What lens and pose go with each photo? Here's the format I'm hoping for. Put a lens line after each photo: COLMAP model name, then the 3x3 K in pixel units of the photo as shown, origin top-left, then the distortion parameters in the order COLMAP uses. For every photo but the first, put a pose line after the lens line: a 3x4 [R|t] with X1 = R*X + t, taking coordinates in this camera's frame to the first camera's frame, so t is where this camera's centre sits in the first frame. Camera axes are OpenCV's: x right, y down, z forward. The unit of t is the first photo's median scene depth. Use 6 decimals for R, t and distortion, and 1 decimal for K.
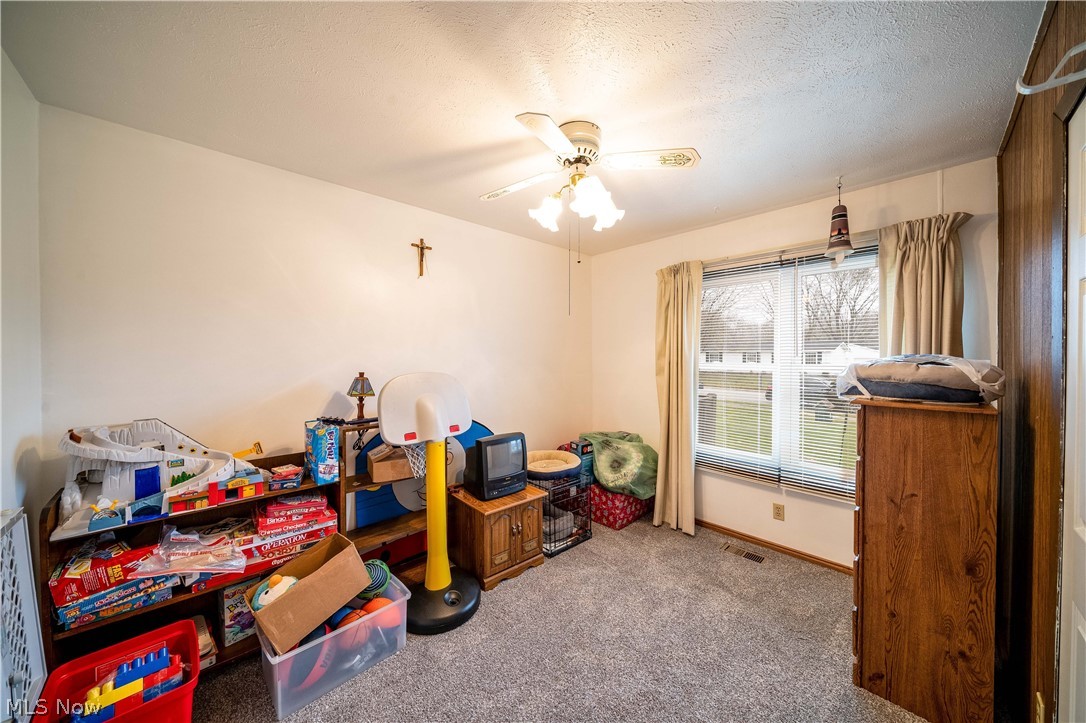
lens RADIAL K [[377.0, 0, 544.6], [0, 377.0, 357.9], [0, 0, 1]] dist [-0.008885, 0.000724]
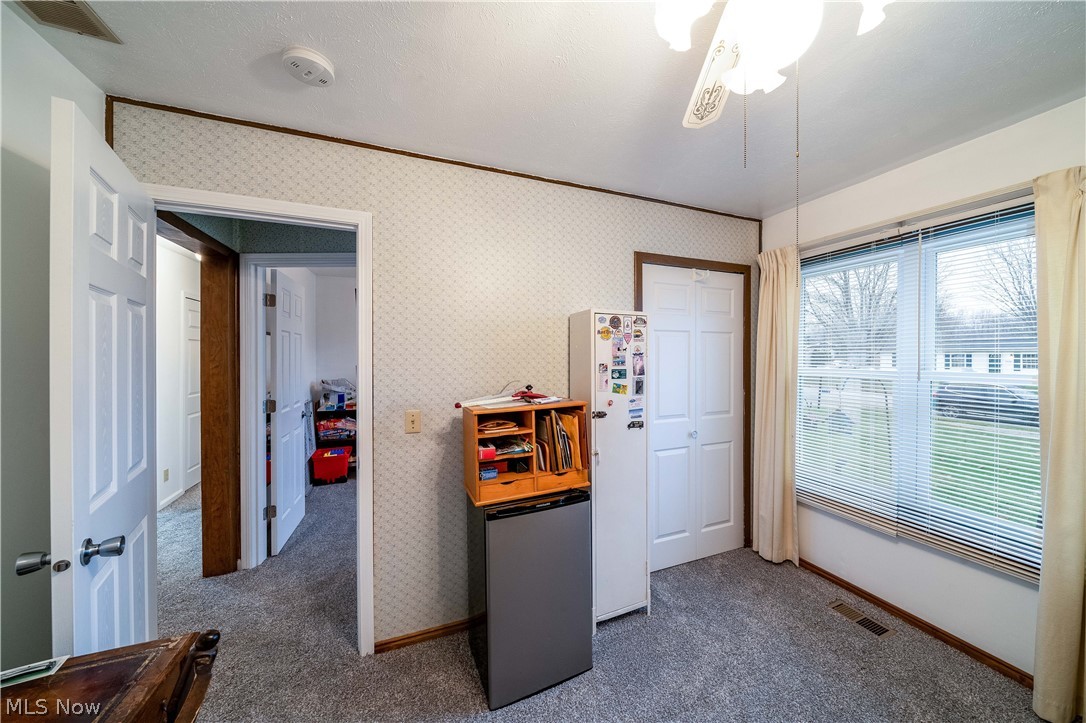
lens RADIAL K [[377.0, 0, 544.6], [0, 377.0, 358.7], [0, 0, 1]] dist [-0.008885, 0.000724]
pose [[0.925939, -0.002124, -0.377667, 1.592689], [-0.000022, 0.999984, -0.005678, 0.038003], [0.377673, 0.005265, 0.925924, -1.176767]]
